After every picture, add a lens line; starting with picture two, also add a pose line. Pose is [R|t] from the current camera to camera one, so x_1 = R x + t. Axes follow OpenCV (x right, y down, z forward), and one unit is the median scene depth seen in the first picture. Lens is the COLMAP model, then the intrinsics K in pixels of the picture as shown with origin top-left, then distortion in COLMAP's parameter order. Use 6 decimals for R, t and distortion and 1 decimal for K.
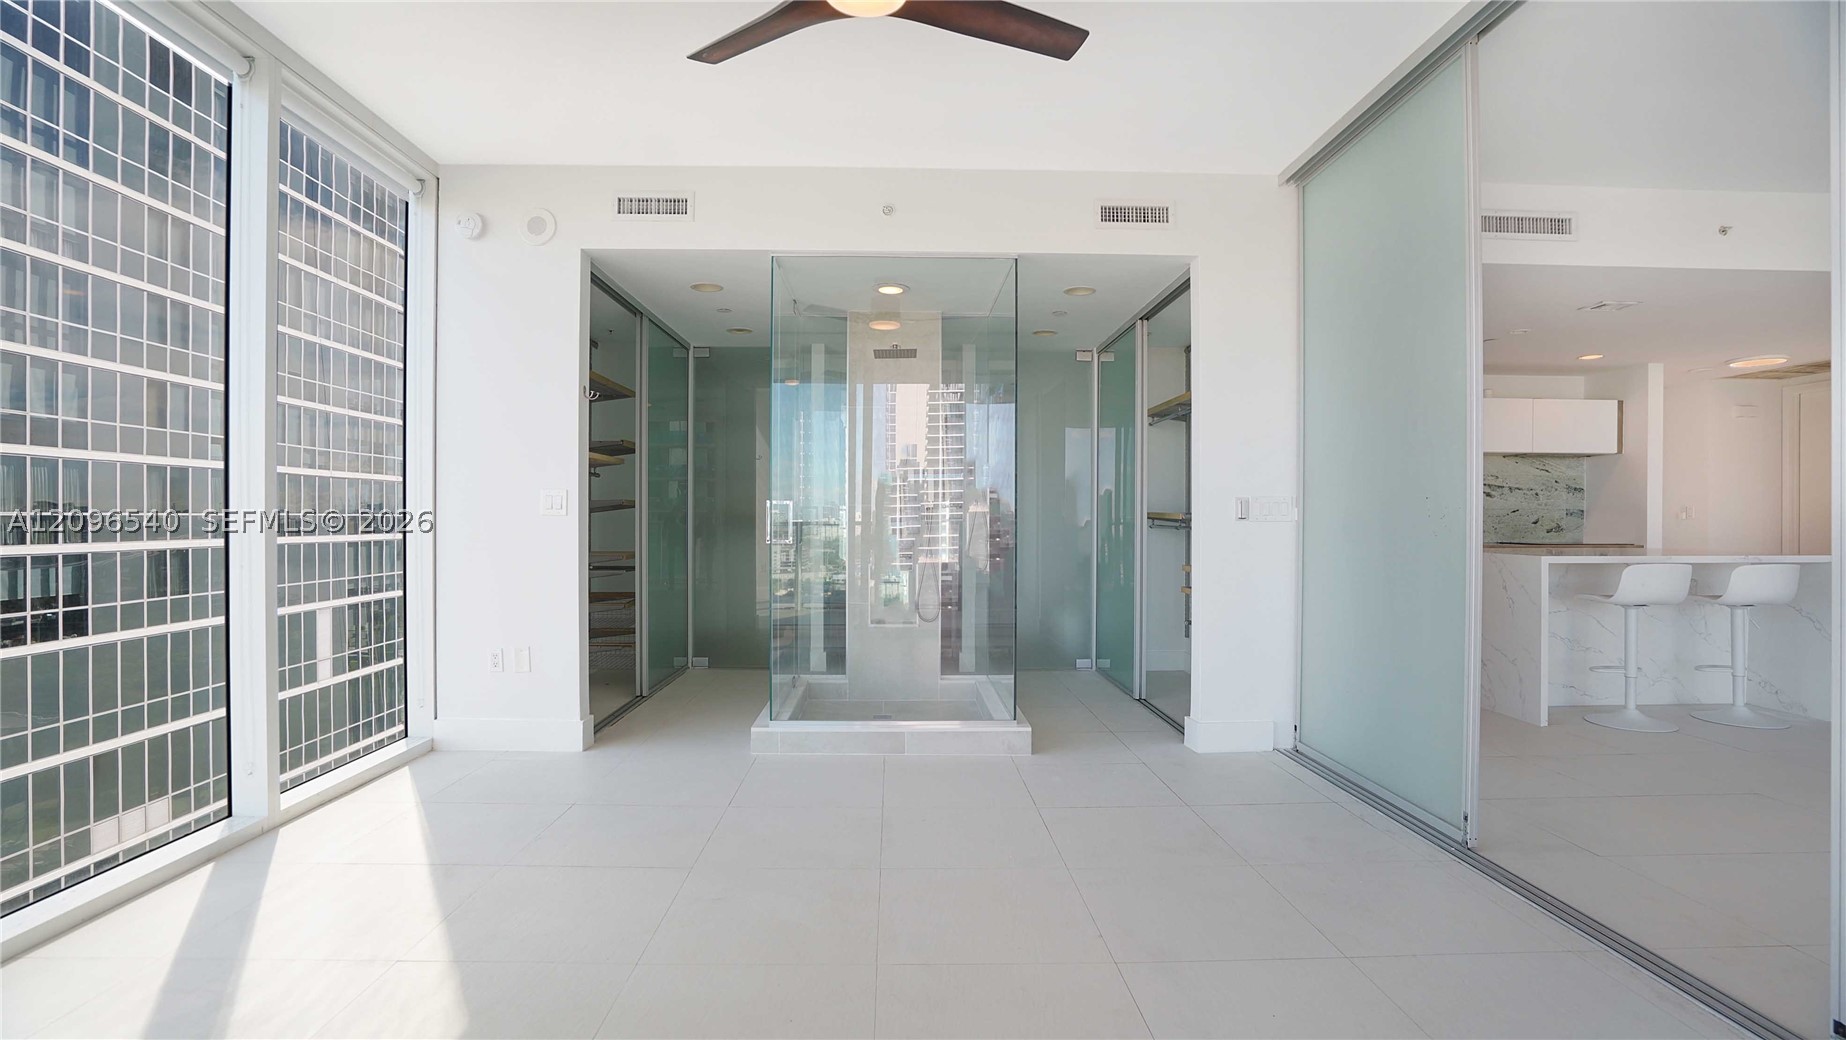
lens RADIAL K [[831.4, 0, 947.4], [0, 831.4, 522.1], [0, 0, 1]] dist [-0.034667, -0.001053]
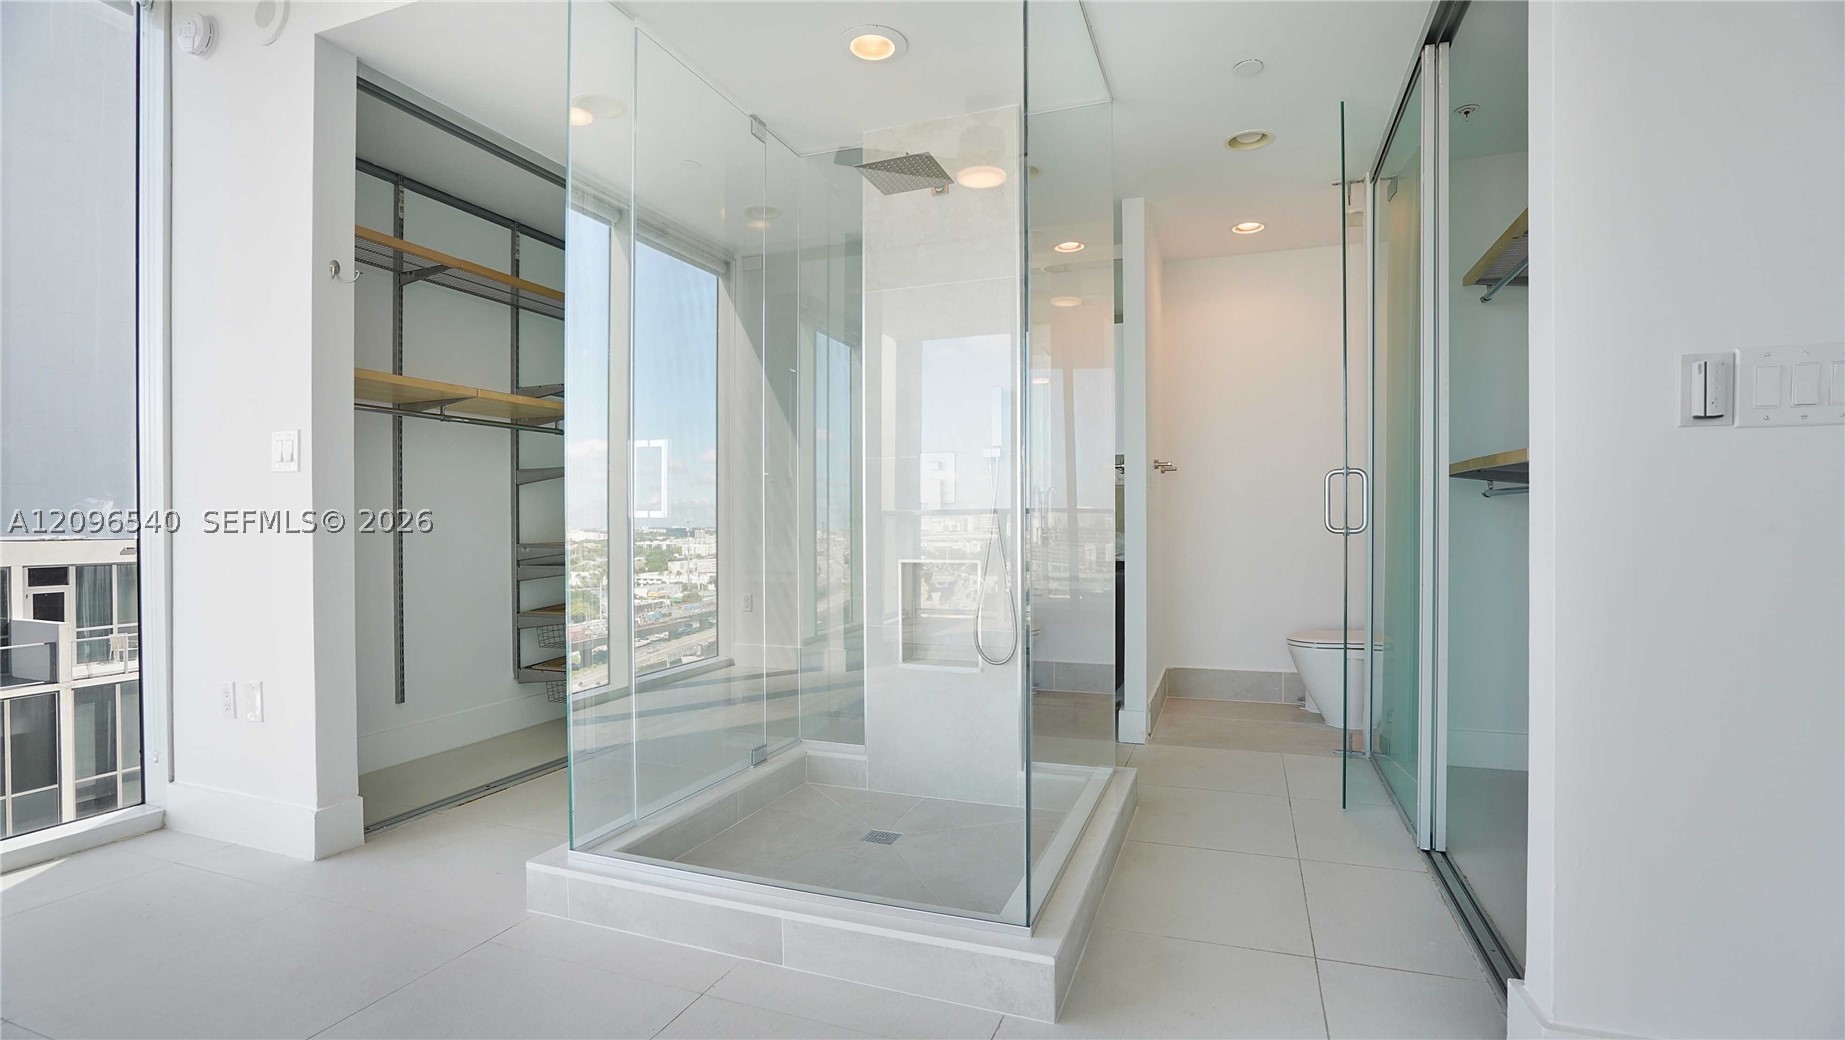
lens RADIAL K [[882.1, 0, 905.5], [0, 882.1, 524.8], [0, 0, 1]] dist [-0.034968, 0.019337]
pose [[0.917518, -0.009401, -0.397583, 0.203709], [0.010201, 0.999948, -0.000102, 0.034460], [0.397563, -0.003962, 0.917566, 0.566428]]
